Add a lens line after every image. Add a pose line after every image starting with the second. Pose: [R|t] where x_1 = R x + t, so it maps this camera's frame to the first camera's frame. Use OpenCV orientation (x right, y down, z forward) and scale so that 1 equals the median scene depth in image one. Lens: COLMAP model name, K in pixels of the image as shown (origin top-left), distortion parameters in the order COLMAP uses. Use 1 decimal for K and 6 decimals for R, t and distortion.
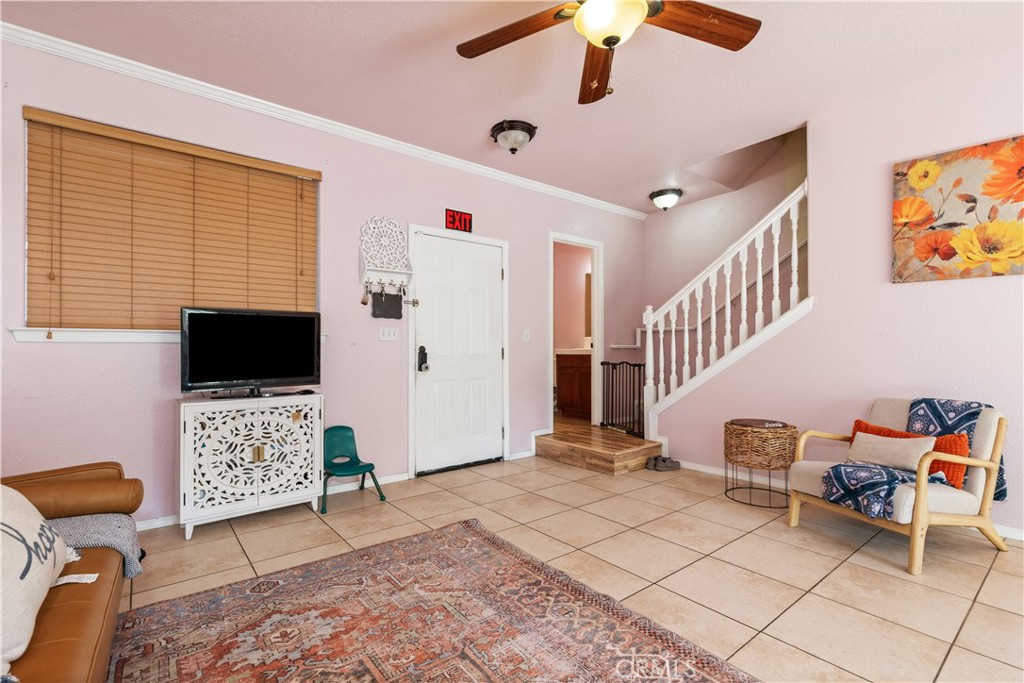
lens RADIAL K [[467.6, 0, 512.6], [0, 467.6, 345.1], [0, 0, 1]] dist [0.005078, 0.000020]
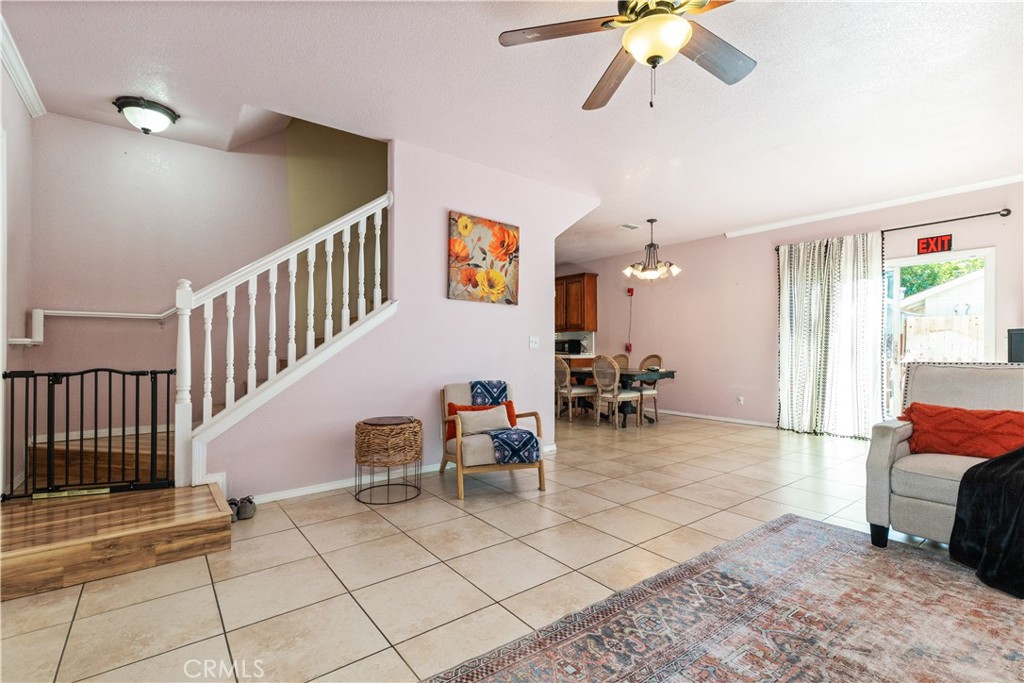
lens RADIAL K [[467.6, 0, 512.8], [0, 467.6, 347.6], [0, 0, 1]] dist [0.005078, 0.000020]
pose [[0.017549, 0.000944, 0.999846, -0.562761], [-0.011339, 0.999935, -0.000745, 0.008119], [-0.999782, -0.011324, 0.017558, 0.843125]]
